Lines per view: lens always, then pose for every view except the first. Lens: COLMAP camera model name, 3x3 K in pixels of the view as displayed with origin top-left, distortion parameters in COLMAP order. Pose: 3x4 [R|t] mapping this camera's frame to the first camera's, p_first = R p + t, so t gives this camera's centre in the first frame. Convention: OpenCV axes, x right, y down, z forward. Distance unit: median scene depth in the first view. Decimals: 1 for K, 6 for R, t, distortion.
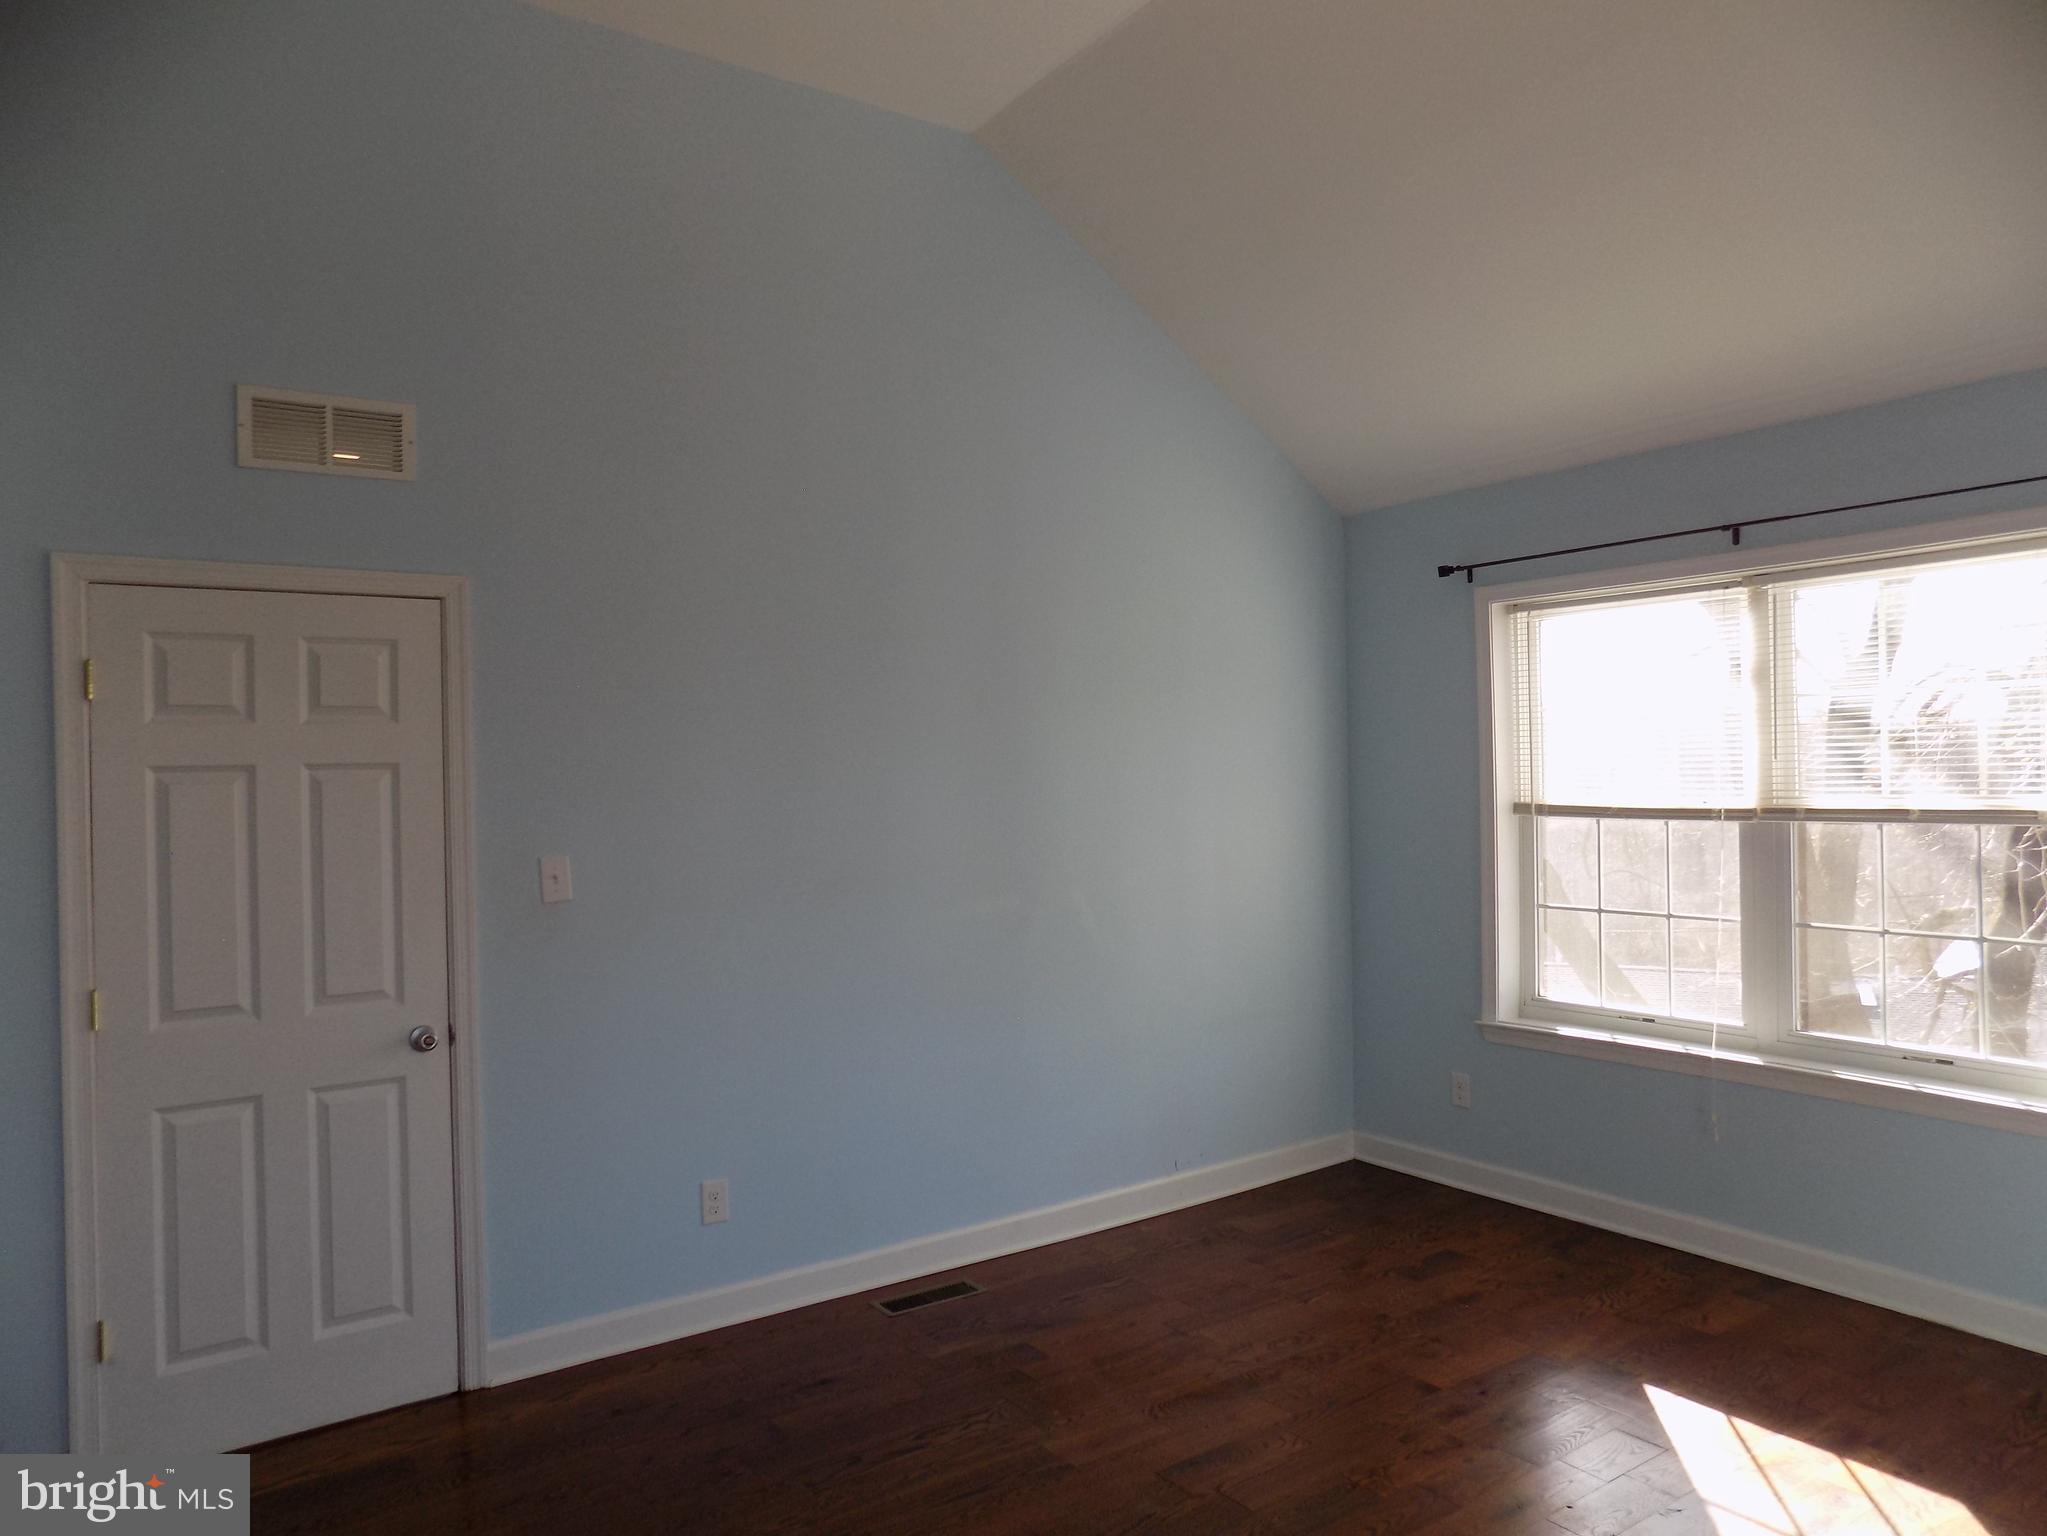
lens RADIAL K [[1403.1, 0, 1026.1], [0, 1403.1, 744.0], [0, 0, 1]] dist [-0.043148, 0.059359]
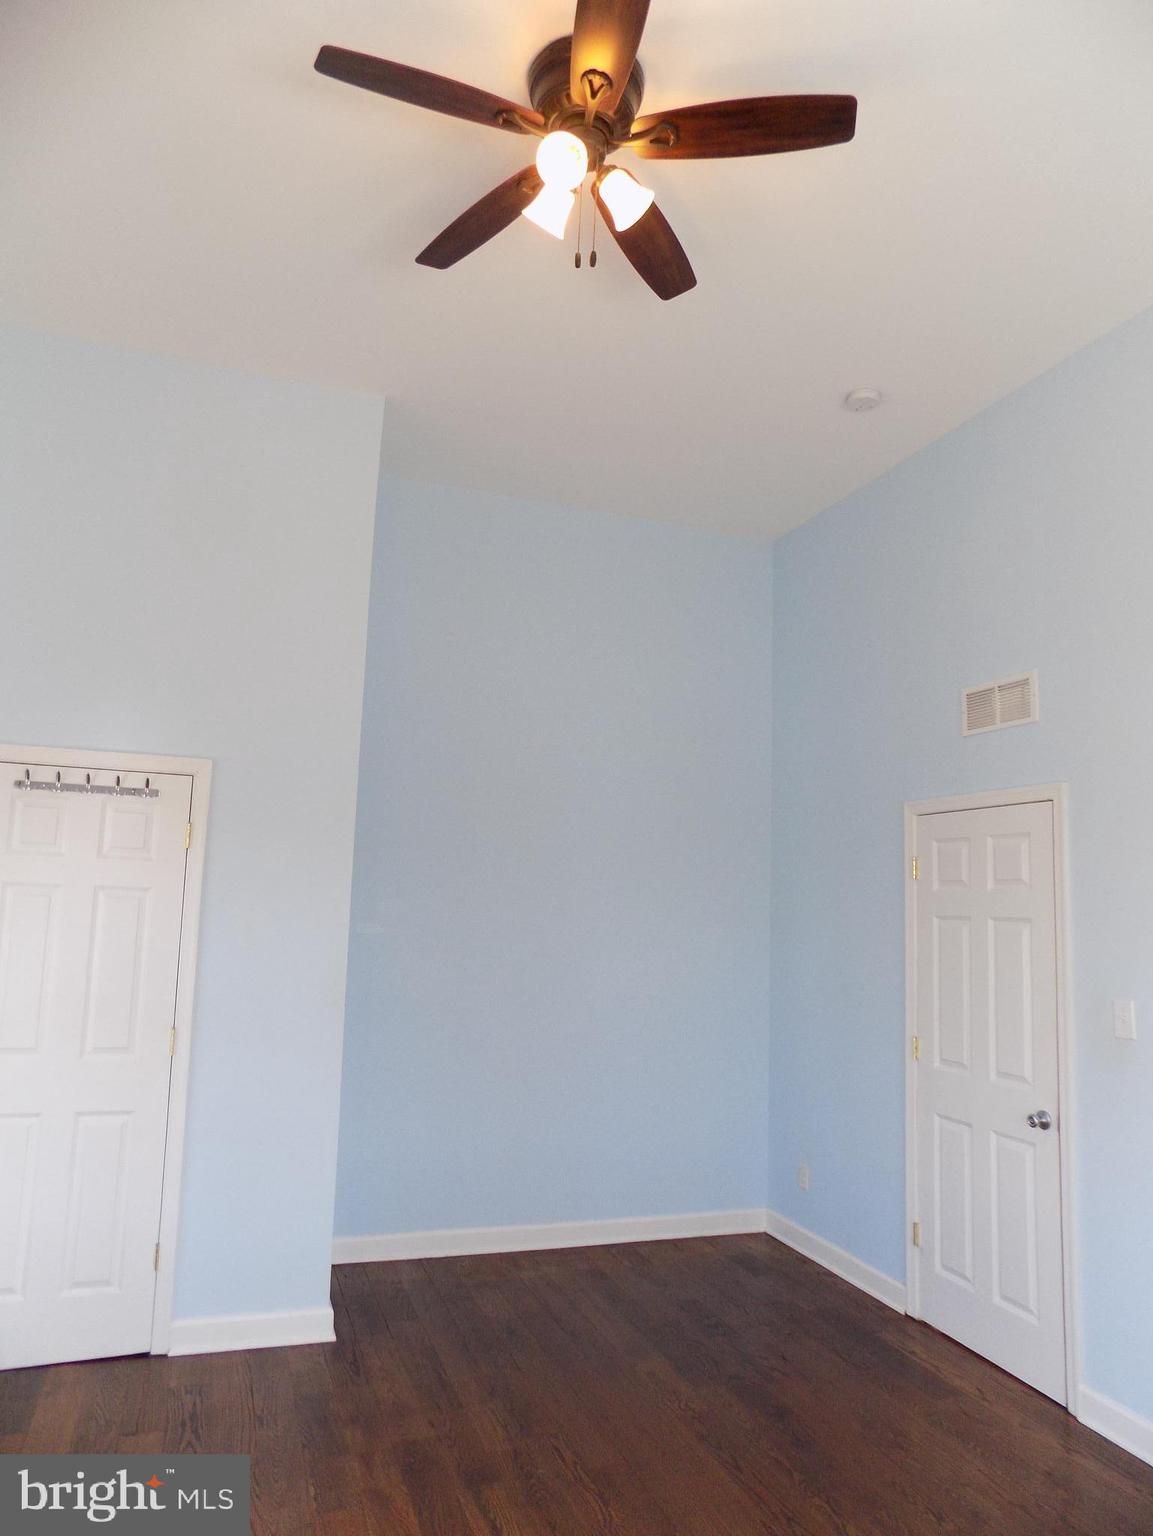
lens RADIAL K [[1026.7, 0, 577.0], [0, 1026.7, 748.4], [0, 0, 1]] dist [-0.094255, 0.073830]
pose [[-0.273113, -0.129497, -0.953226, 0.540651], [-0.008905, 0.991196, -0.132104, -0.014565], [0.961941, -0.027591, -0.271862, 0.658264]]
